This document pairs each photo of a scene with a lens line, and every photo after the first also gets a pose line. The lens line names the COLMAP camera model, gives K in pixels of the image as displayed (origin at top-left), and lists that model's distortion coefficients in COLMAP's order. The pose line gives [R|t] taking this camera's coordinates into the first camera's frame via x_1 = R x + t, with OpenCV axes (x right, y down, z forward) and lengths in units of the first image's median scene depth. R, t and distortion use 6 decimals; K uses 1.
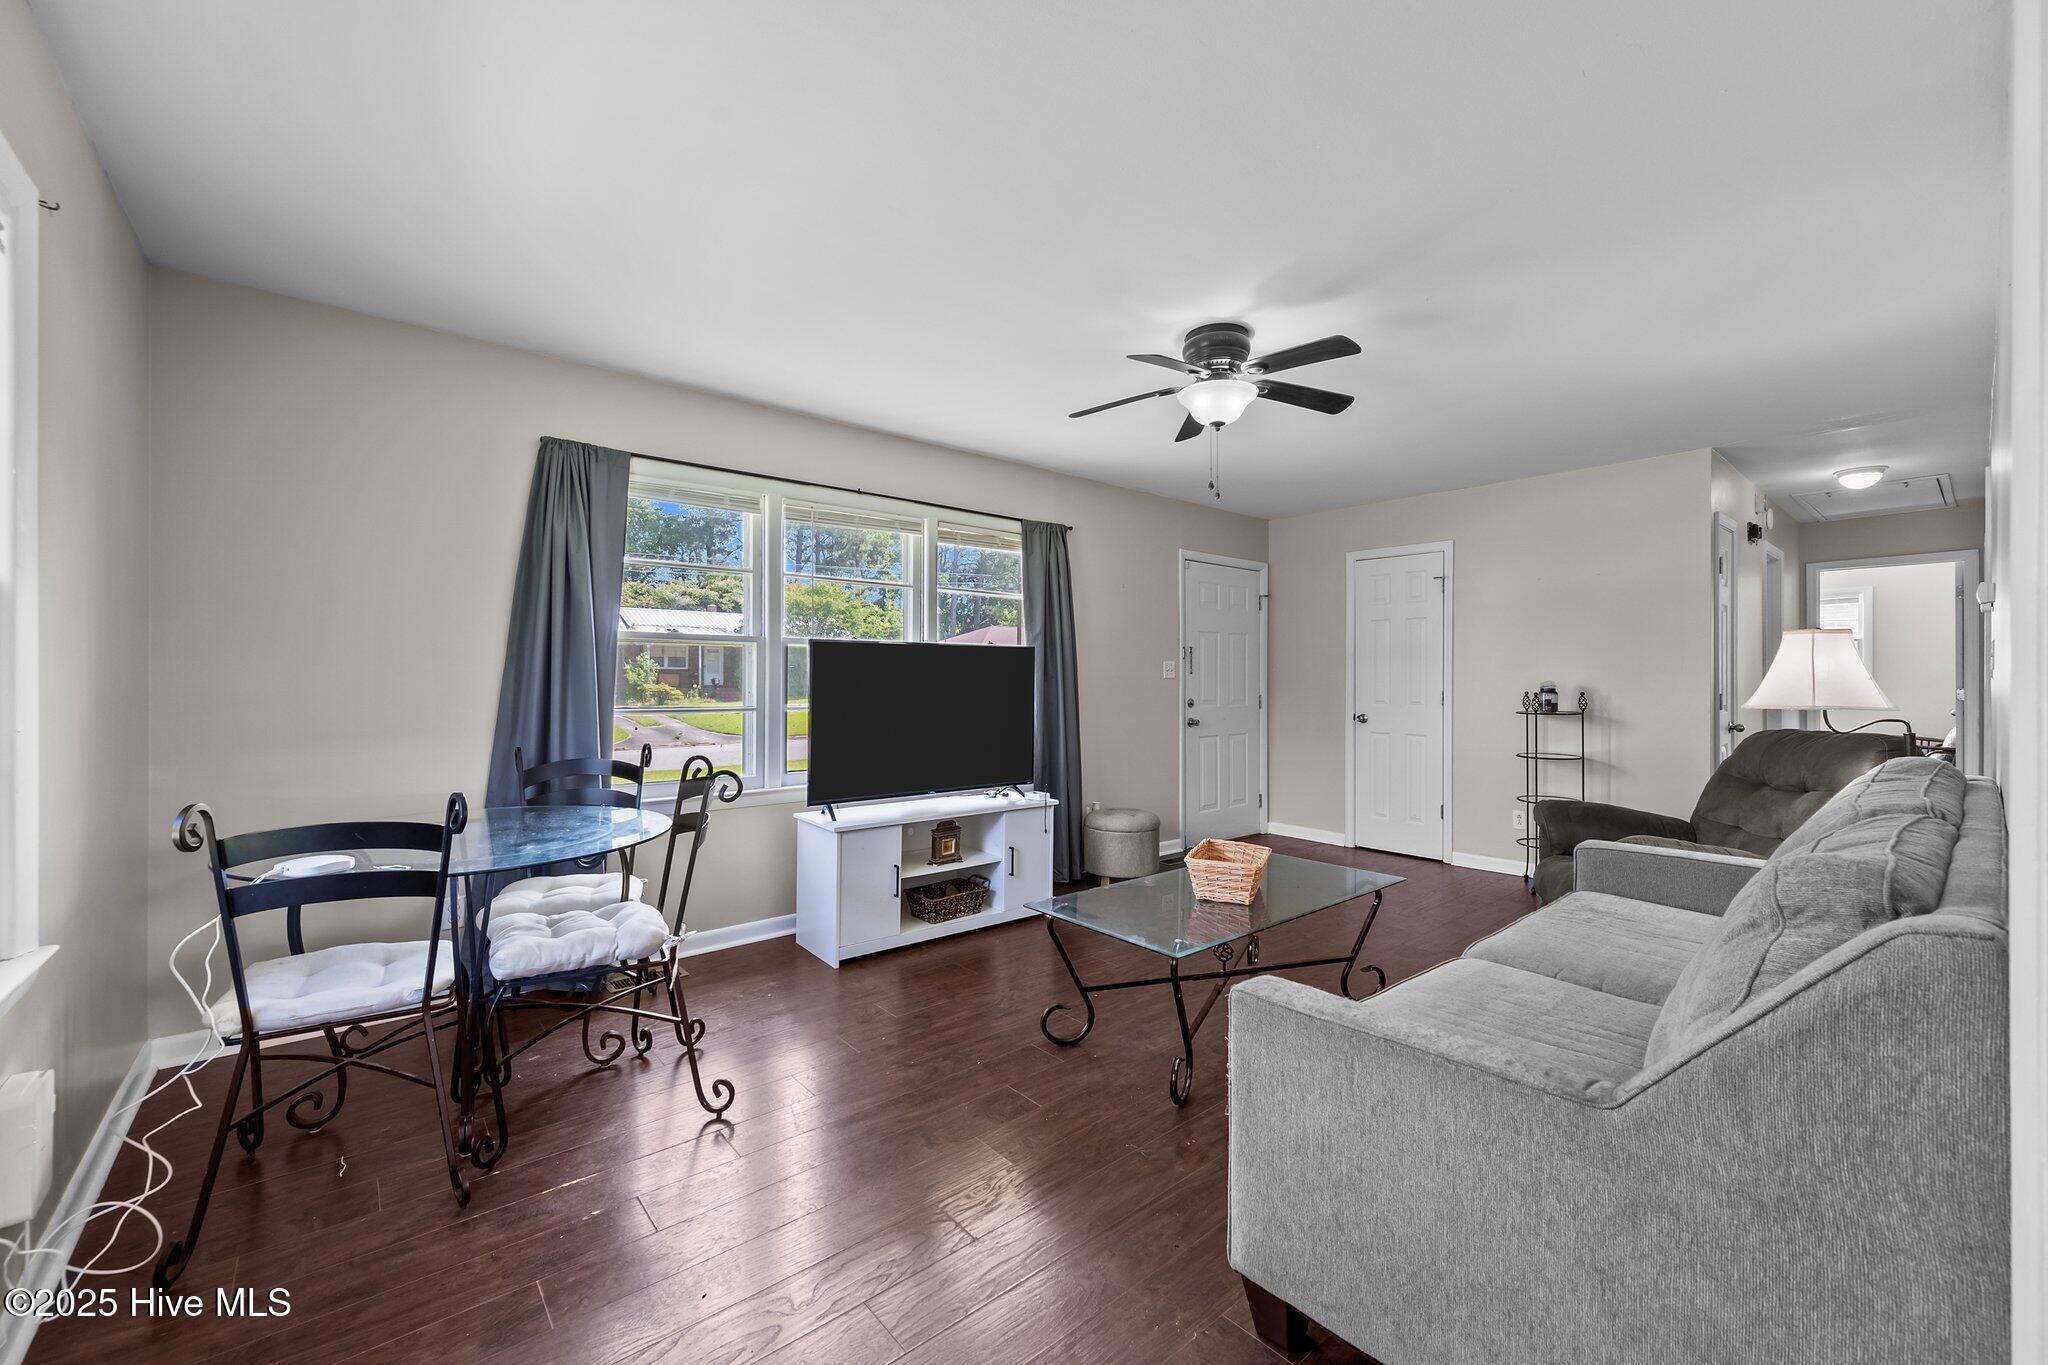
lens RADIAL K [[814.5, 0, 1035.3], [0, 814.5, 675.4], [0, 0, 1]] dist [0.000413, -0.000141]
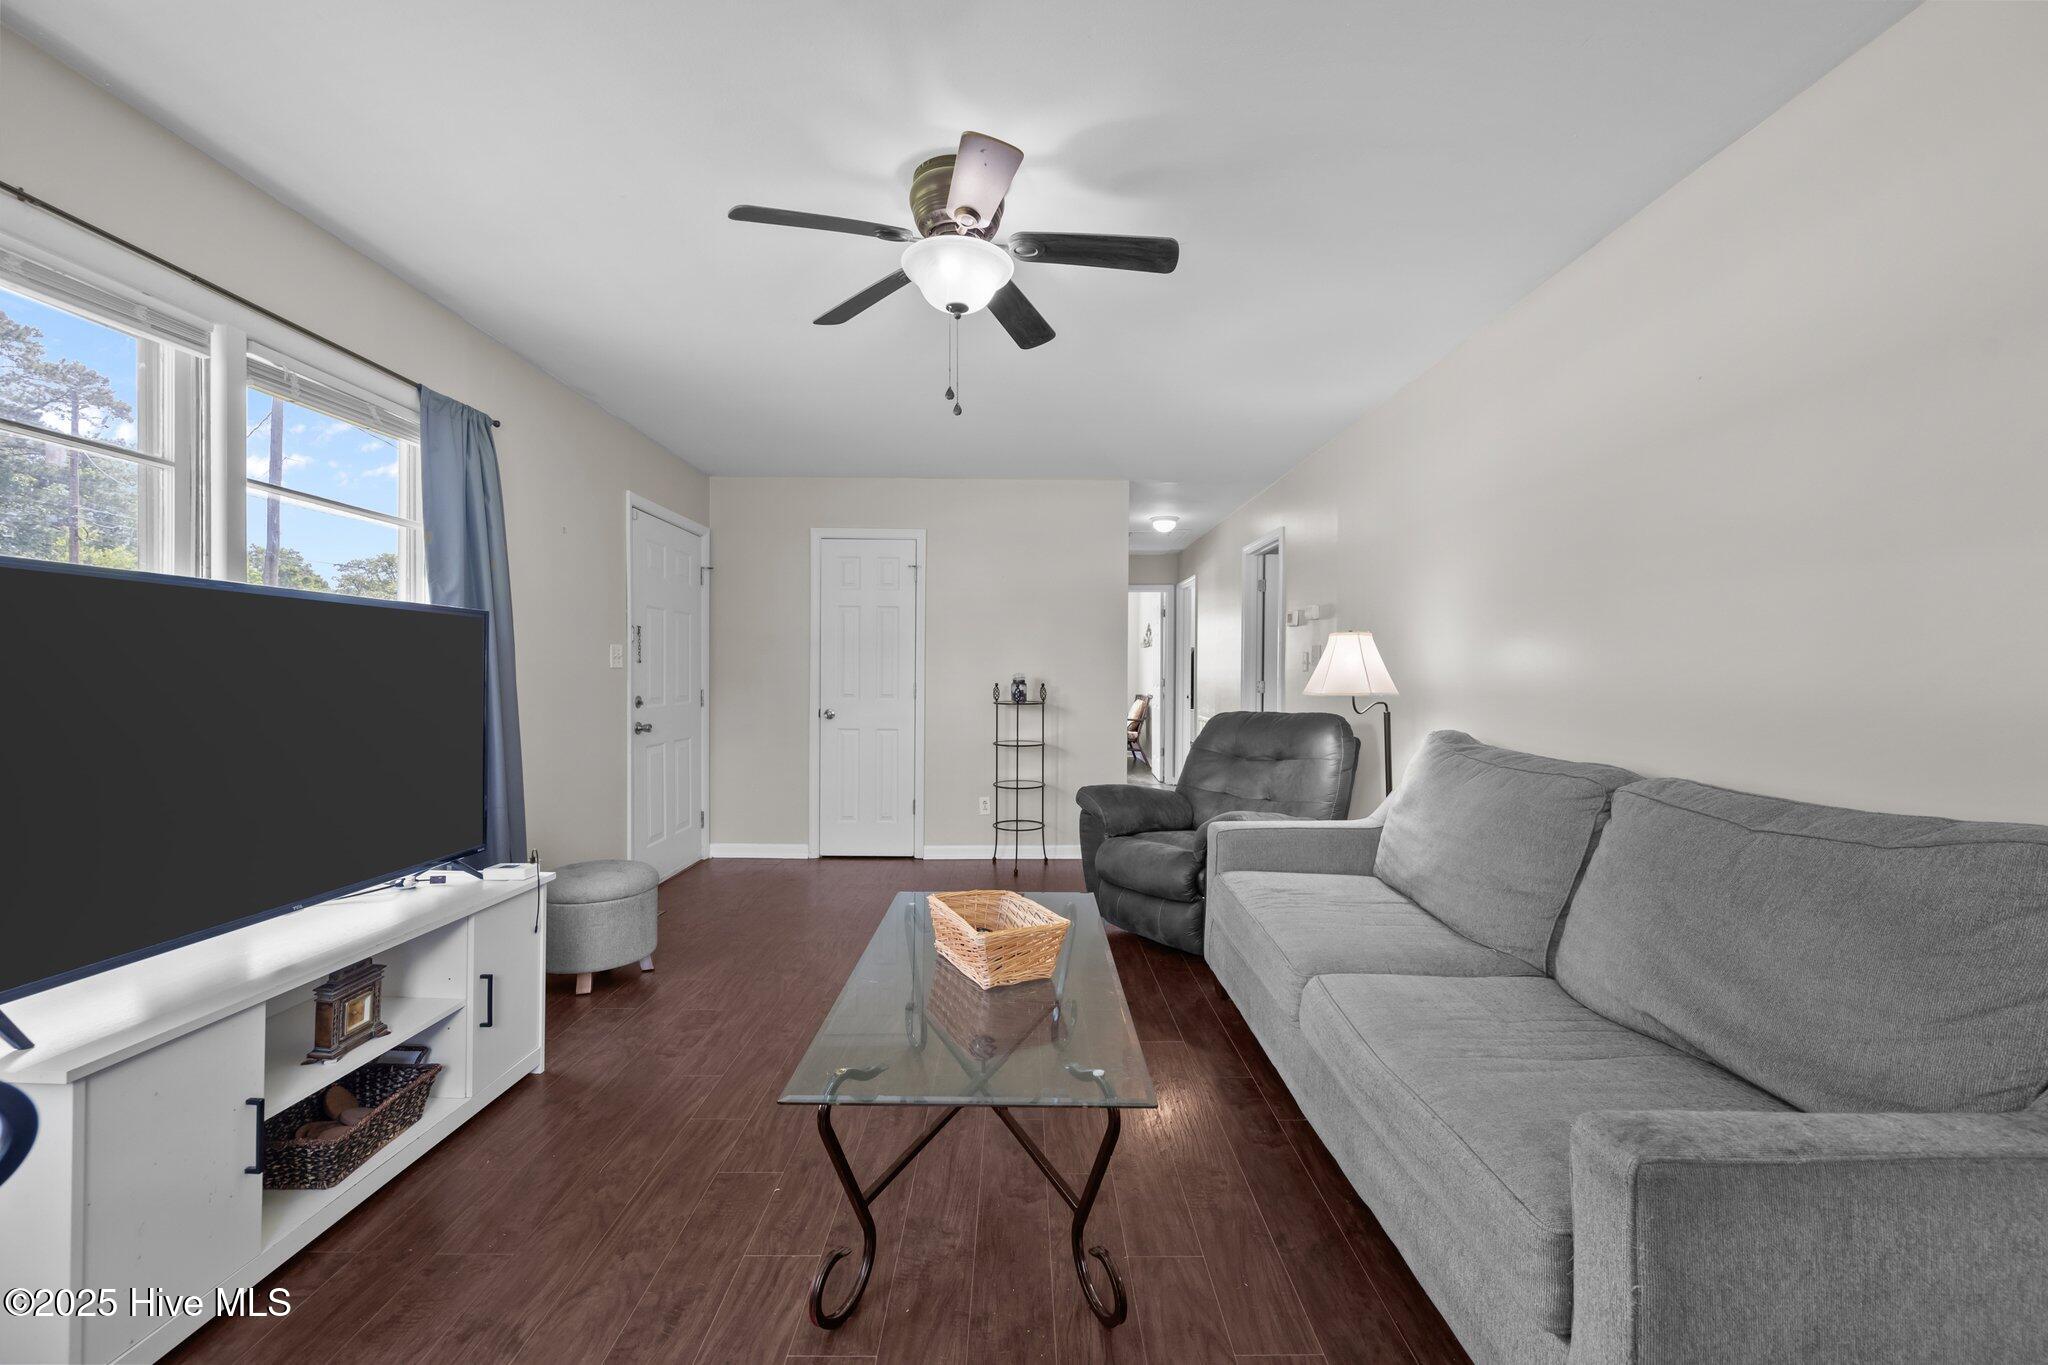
lens RADIAL K [[806.1, 0, 1022.0], [0, 806.1, 685.4], [0, 0, 1]] dist [0.000313, -0.000049]
pose [[0.647013, -0.010427, 0.762408, -0.205757], [-0.006792, 0.999788, 0.019438, 0.003199], [-0.762449, -0.017755, 0.646805, 0.374453]]
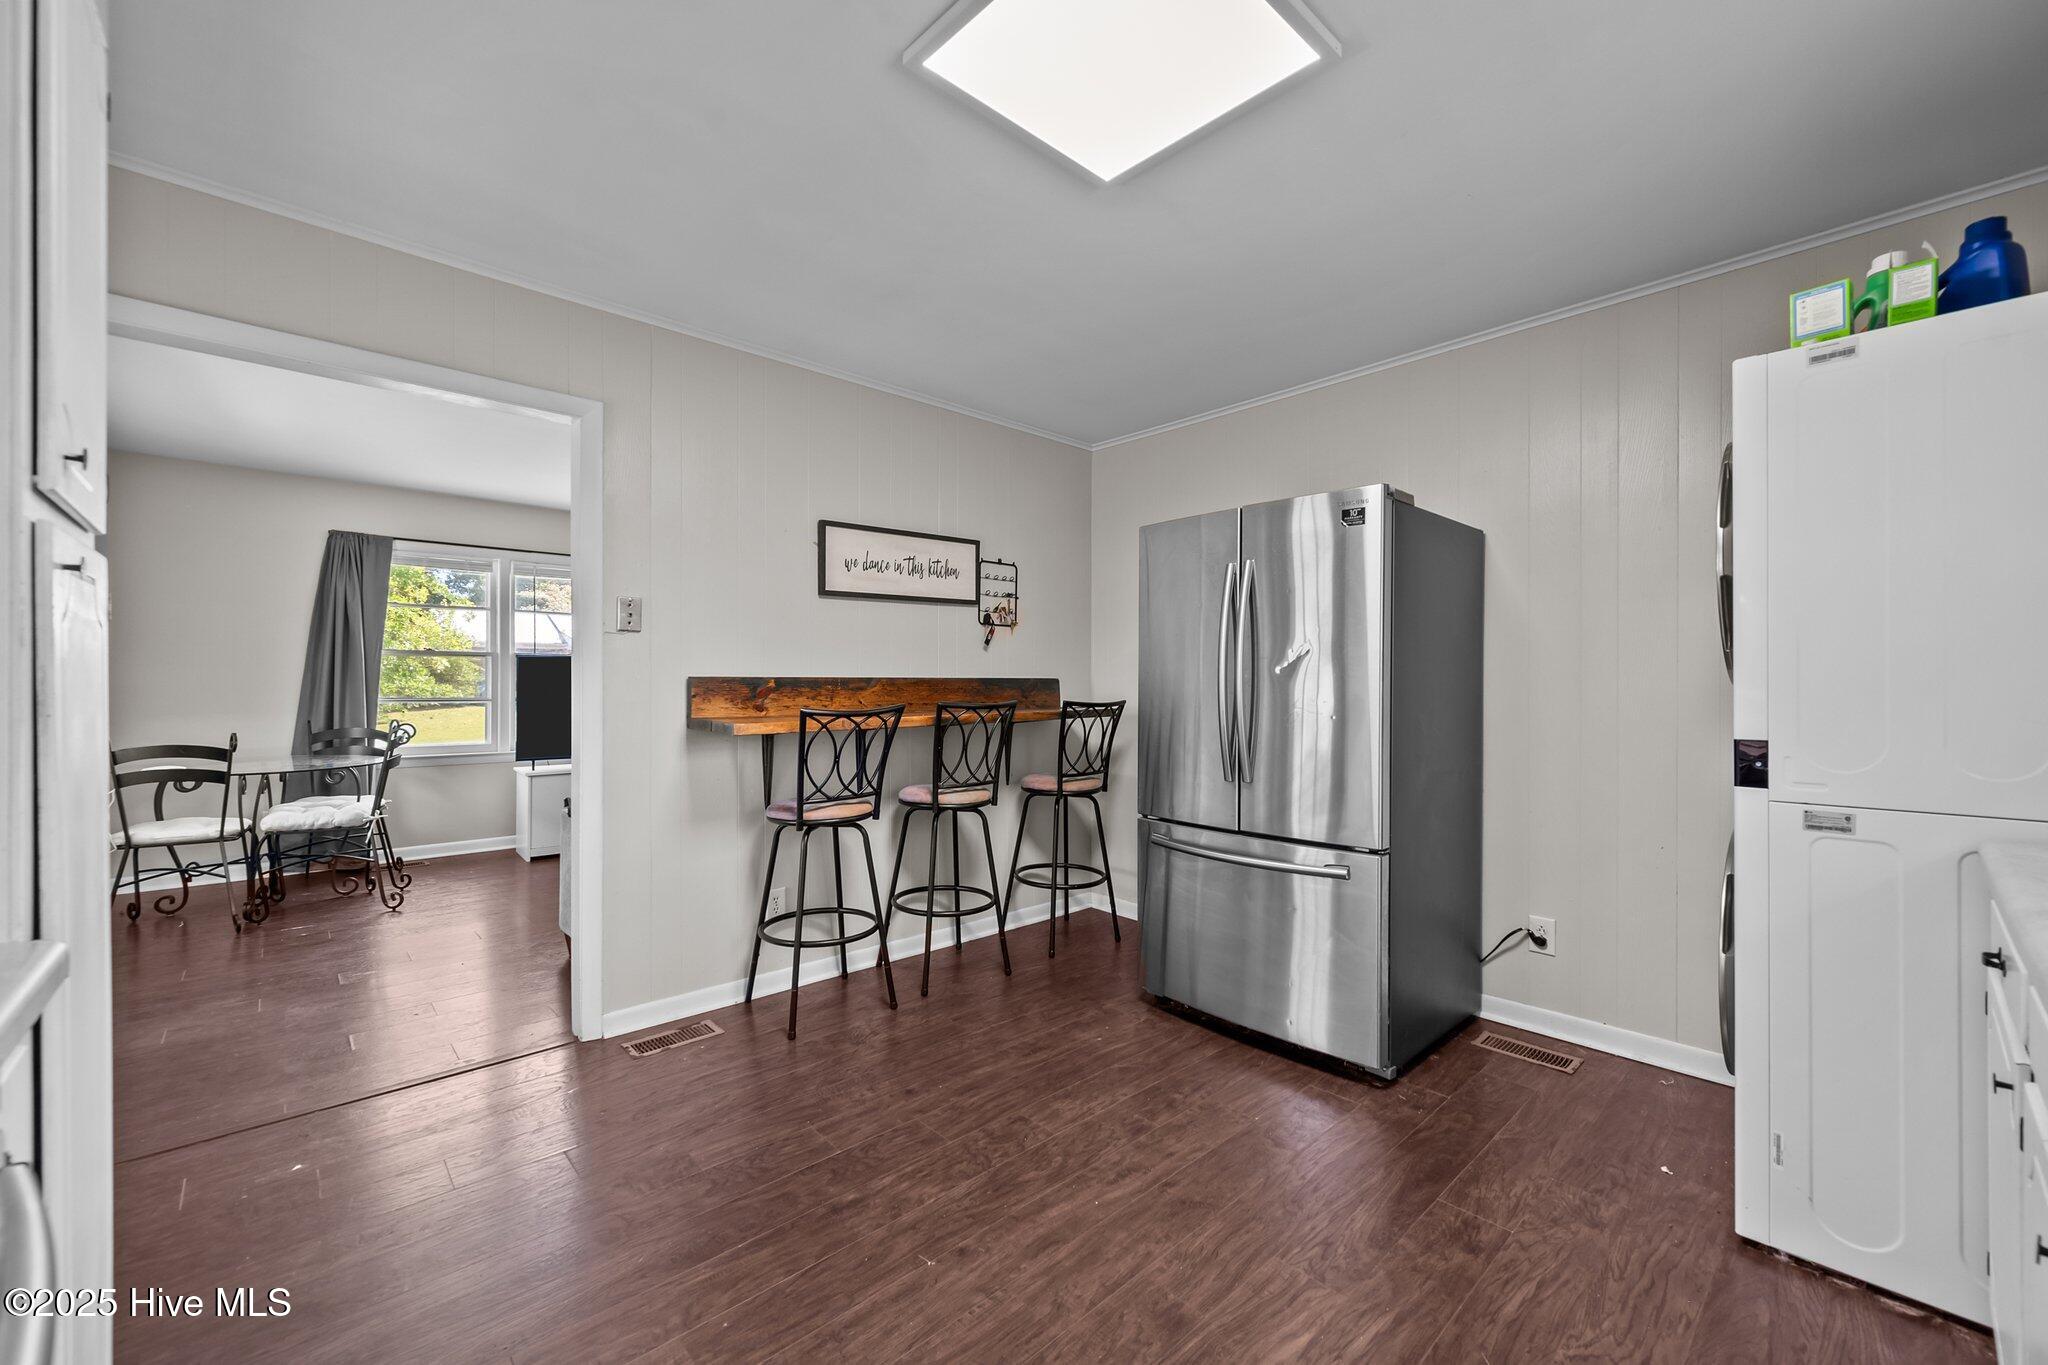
lens RADIAL K [[806.1, 0, 1022.0], [0, 806.1, 685.4], [0, 0, 1]] dist [0.000313, -0.000049]
pose [[0.999210, 0.005636, 0.039332, 0.223537], [-0.005873, 0.999965, 0.005908, -0.000159], [-0.039297, -0.006135, 0.999209, -0.208430]]
